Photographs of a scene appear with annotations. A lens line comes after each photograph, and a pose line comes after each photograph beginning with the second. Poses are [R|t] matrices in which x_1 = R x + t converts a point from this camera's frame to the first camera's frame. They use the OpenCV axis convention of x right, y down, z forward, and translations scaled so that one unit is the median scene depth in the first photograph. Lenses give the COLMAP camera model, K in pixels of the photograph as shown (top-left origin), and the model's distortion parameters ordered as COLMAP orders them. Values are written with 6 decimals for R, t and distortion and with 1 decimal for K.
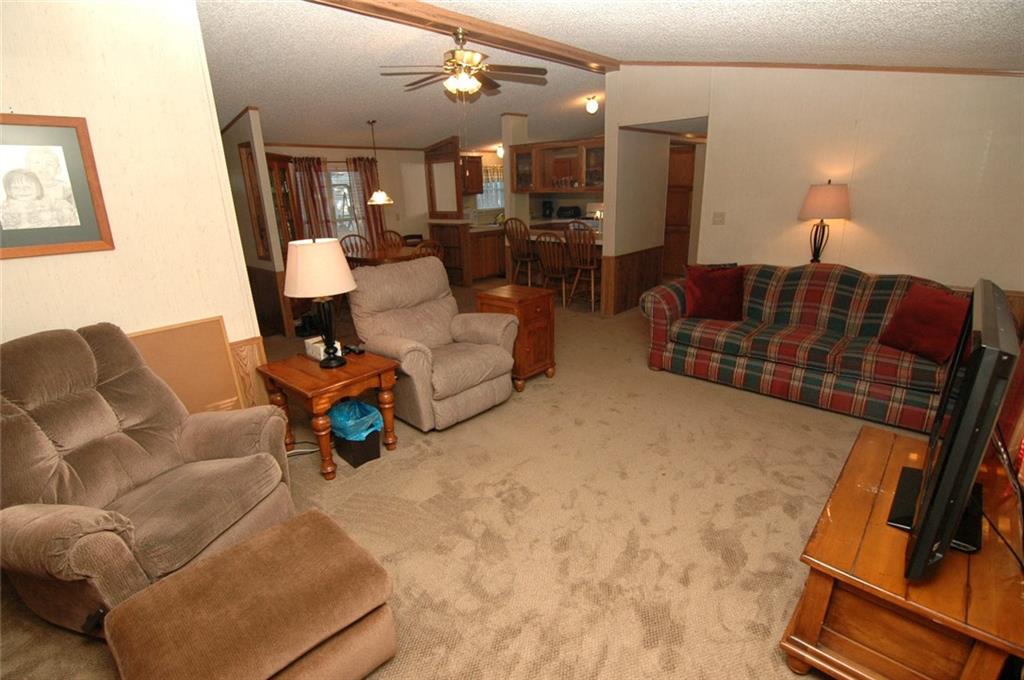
lens RADIAL K [[492.9, 0, 508.6], [0, 492.9, 342.7], [0, 0, 1]] dist [-0.003255, -0.012932]
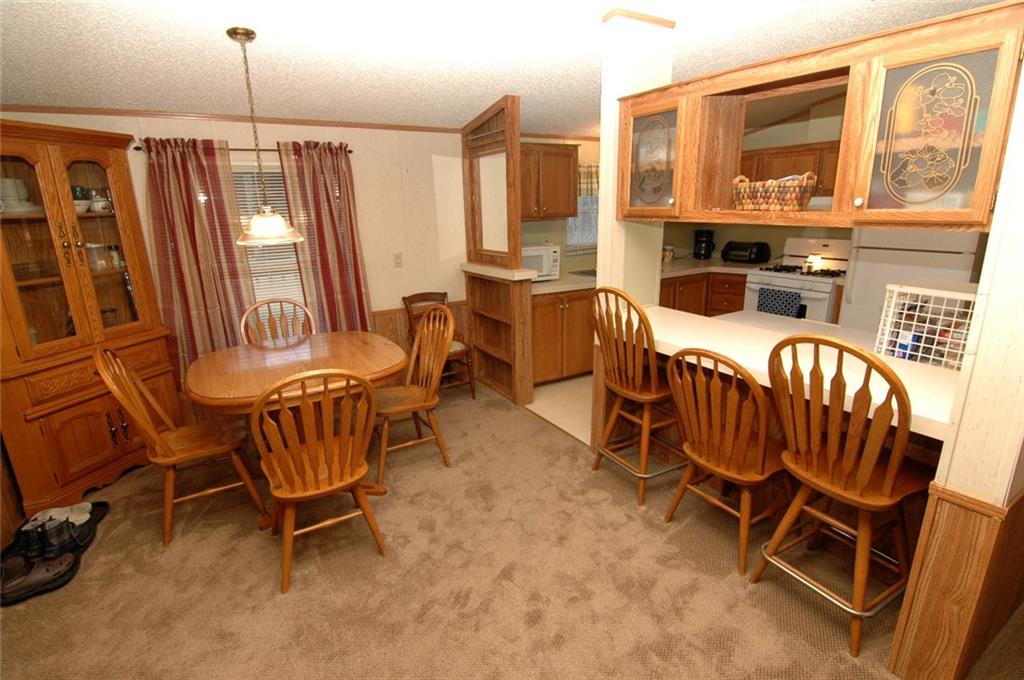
lens RADIAL K [[492.9, 0, 508.6], [0, 492.9, 342.7], [0, 0, 1]] dist [-0.003255, -0.012932]
pose [[0.960162, 0.084657, -0.266311, 0.037025], [-0.092570, 0.995556, -0.017277, -0.195620], [0.263665, 0.041241, 0.963732, 0.614039]]
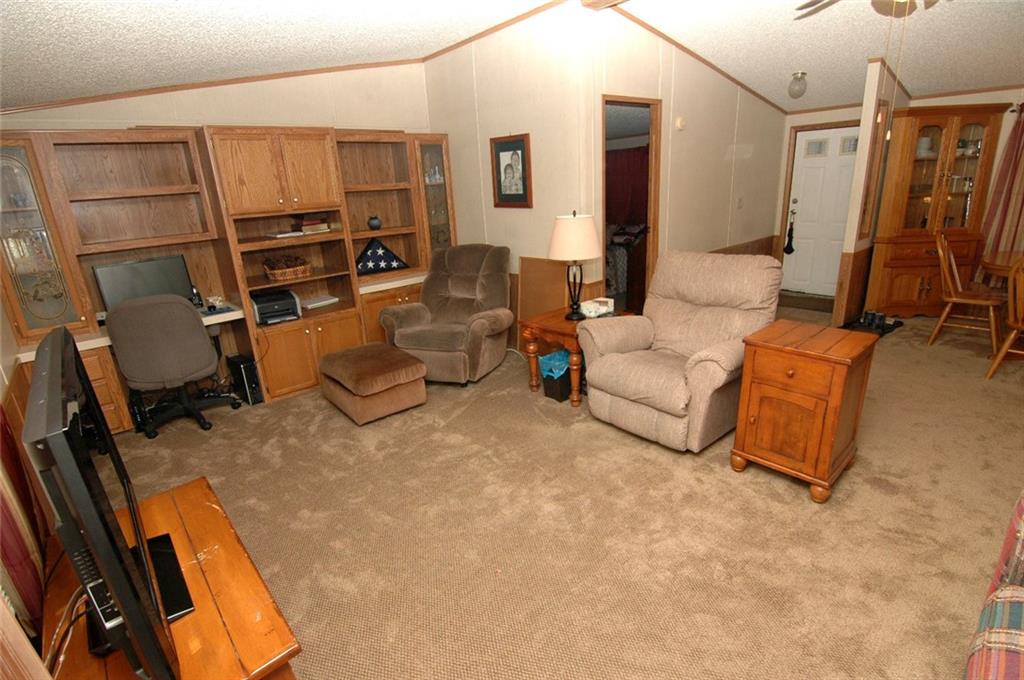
lens RADIAL K [[492.9, 0, 508.6], [0, 492.9, 342.7], [0, 0, 1]] dist [-0.003255, -0.012932]
pose [[-0.097374, 0.336368, -0.936683, 0.360854], [-0.244995, 0.904093, 0.350133, -0.125467], [0.964622, 0.263576, -0.005627, 0.373751]]
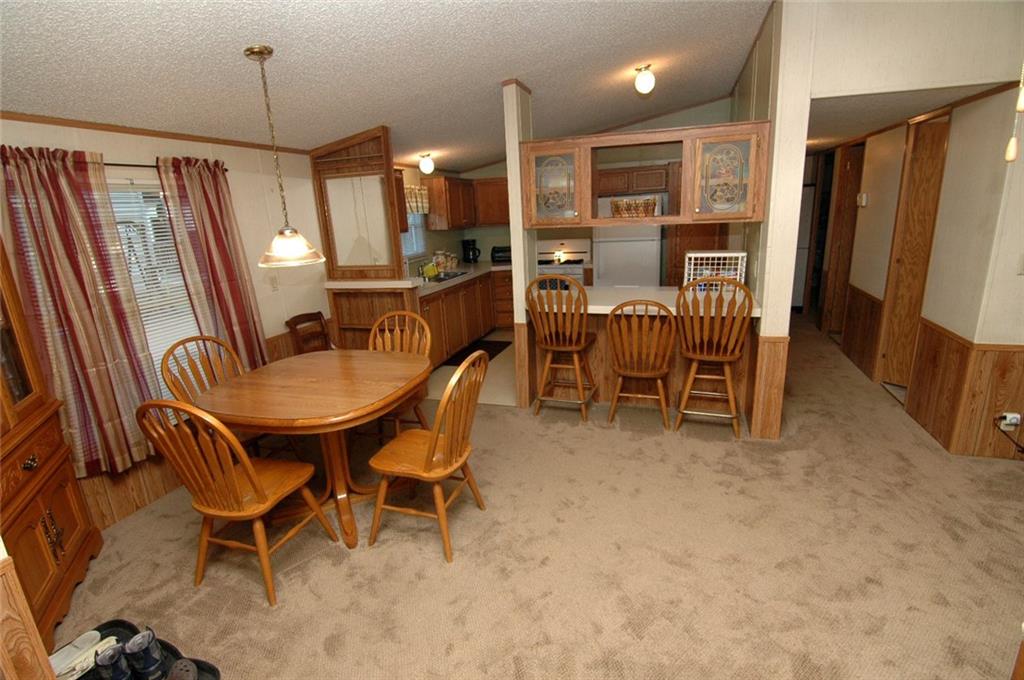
lens RADIAL K [[492.9, 0, 508.6], [0, 492.9, 342.7], [0, 0, 1]] dist [-0.003255, -0.012932]
pose [[0.911316, -0.119664, 0.393933, -0.244894], [0.145421, 0.988712, -0.036077, -0.166439], [-0.385169, 0.090164, 0.918431, 0.531789]]
